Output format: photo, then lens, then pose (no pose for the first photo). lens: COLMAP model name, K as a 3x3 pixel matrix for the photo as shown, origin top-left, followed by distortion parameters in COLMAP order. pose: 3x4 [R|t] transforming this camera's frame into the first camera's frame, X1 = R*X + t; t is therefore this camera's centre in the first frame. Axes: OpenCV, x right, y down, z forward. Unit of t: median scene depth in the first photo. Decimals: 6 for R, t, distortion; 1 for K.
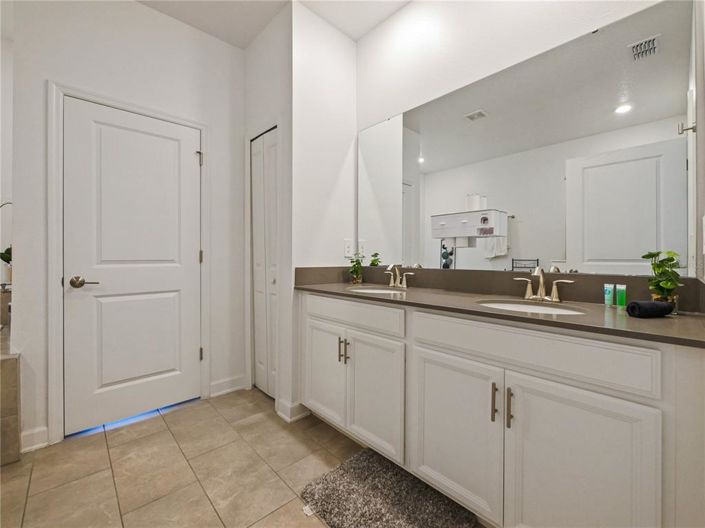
lens RADIAL K [[308.6, 0, 352.1], [0, 308.6, 263.2], [0, 0, 1]] dist [-0.018865, -0.000050]
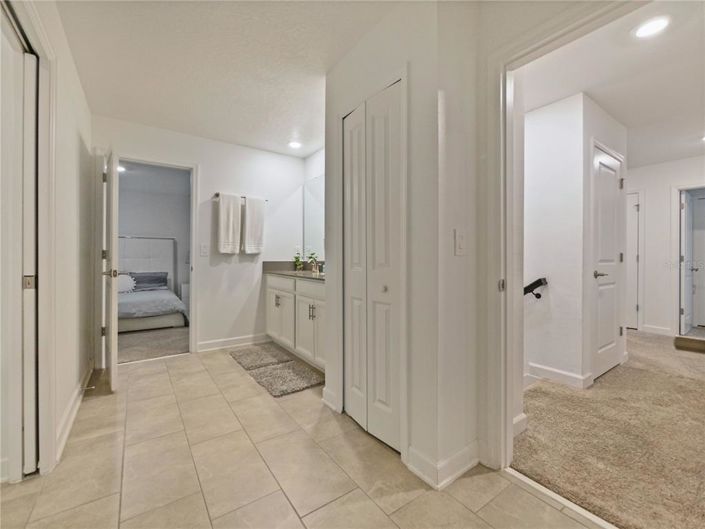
lens RADIAL K [[306.9, 0, 351.9], [0, 306.9, 256.9], [0, 0, 1]] dist [-0.005641, -0.000353]
pose [[0.990797, -0.009241, -0.135043, 0.619251], [0.008127, 0.999928, -0.008795, 0.008664], [0.135114, 0.007617, 0.990801, -0.803945]]
